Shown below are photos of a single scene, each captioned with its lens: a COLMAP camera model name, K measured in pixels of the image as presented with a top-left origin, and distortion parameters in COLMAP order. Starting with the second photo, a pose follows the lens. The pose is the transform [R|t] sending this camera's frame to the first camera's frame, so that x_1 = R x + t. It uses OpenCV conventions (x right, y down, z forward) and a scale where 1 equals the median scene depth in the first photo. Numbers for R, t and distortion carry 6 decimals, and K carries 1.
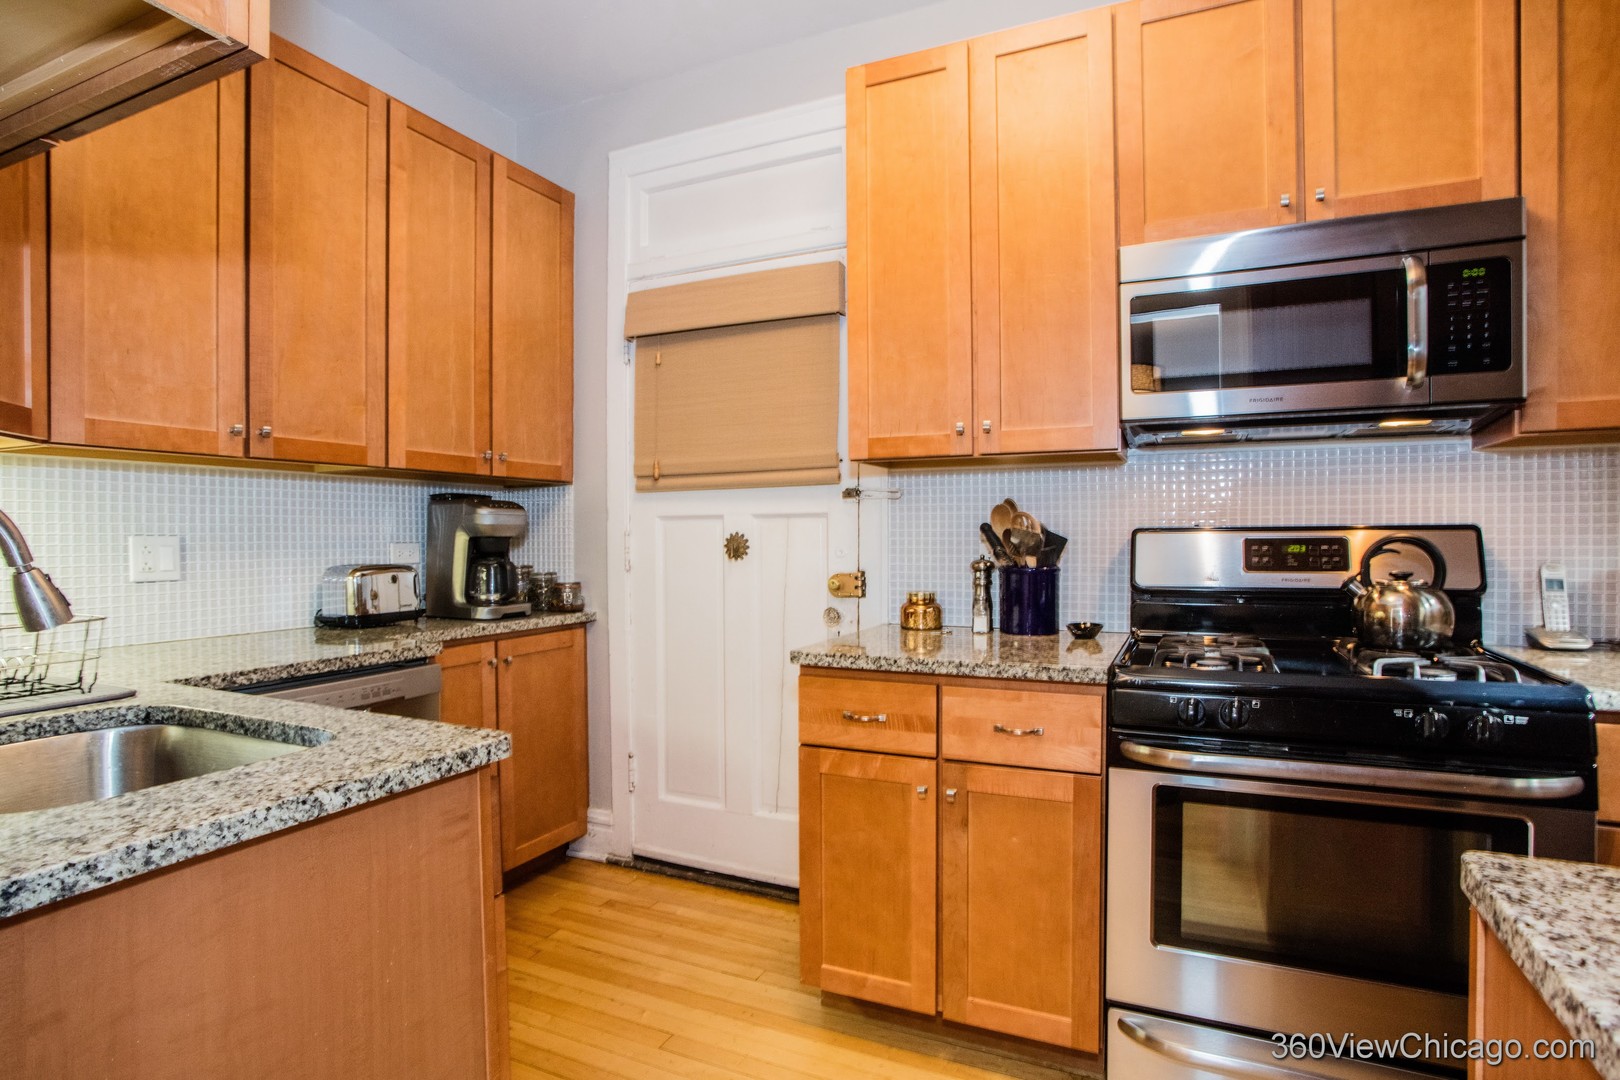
lens RADIAL K [[822.6, 0, 843.2], [0, 822.6, 540.3], [0, 0, 1]] dist [-0.070872, 0.030363]
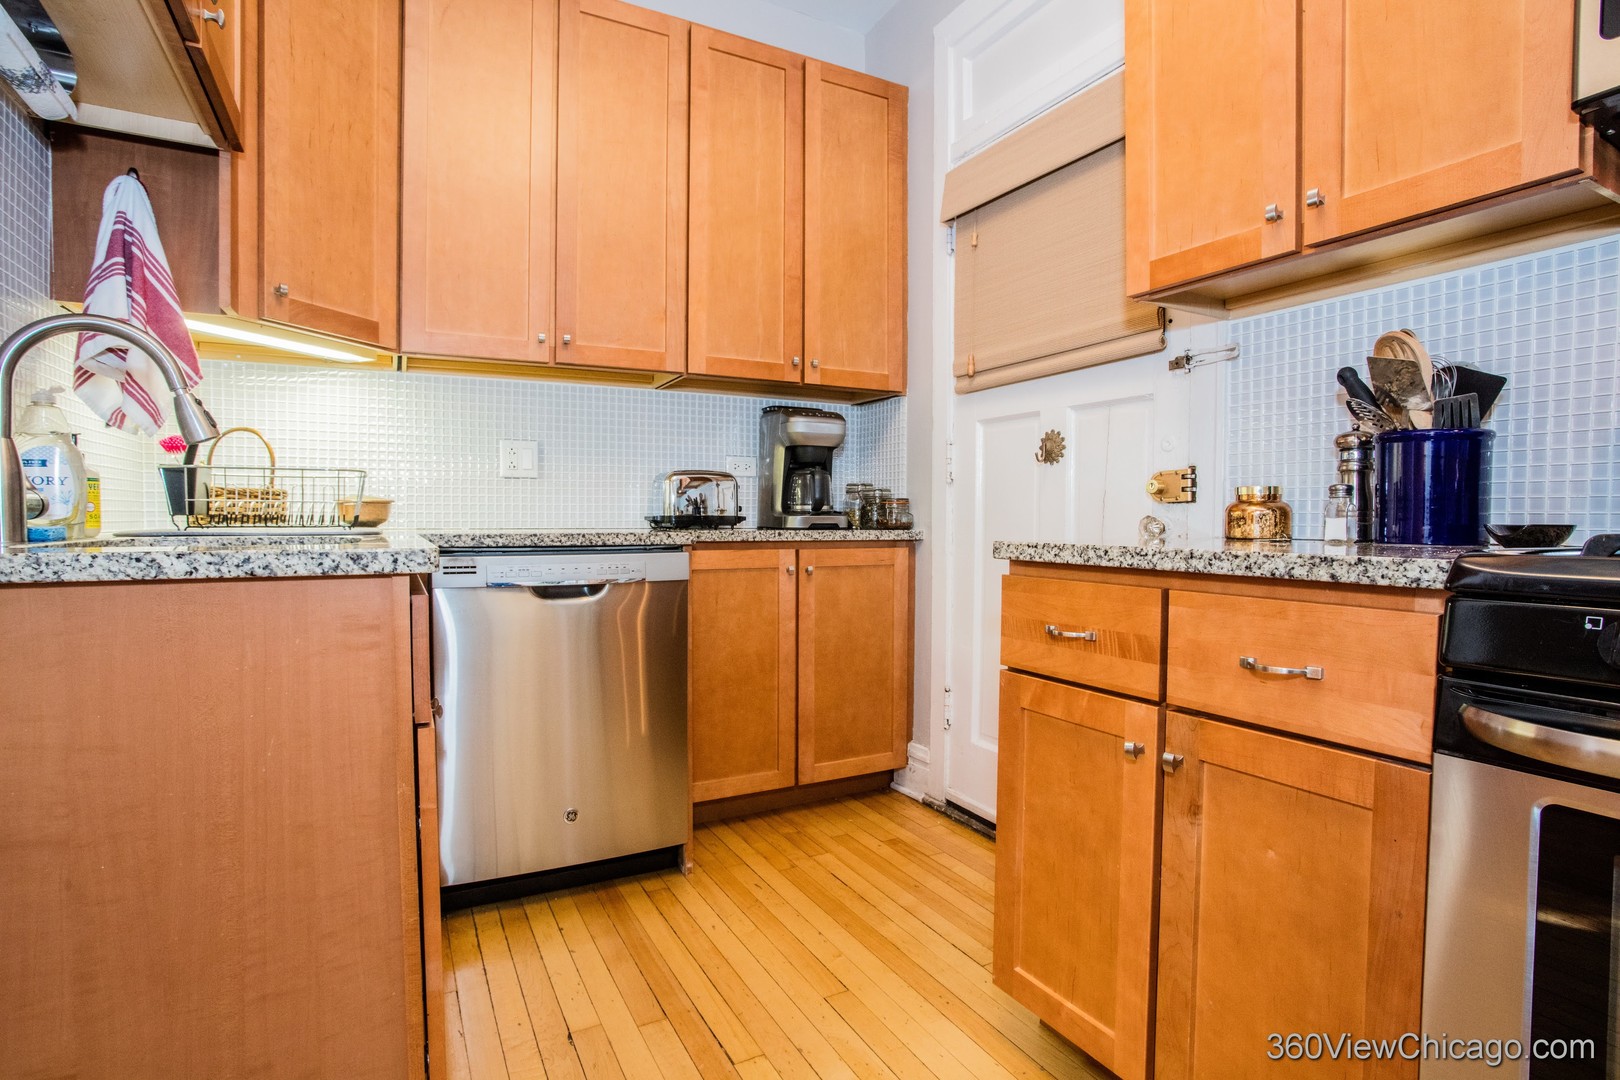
lens RADIAL K [[822.6, 0, 811.5], [0, 822.6, 531.7], [0, 0, 1]] dist [-0.070872, 0.030363]
pose [[0.790308, 0.018657, -0.612426, 0.225107], [-0.006984, 0.999746, 0.021444, 0.093941], [0.612670, -0.012670, 0.790237, 0.257500]]
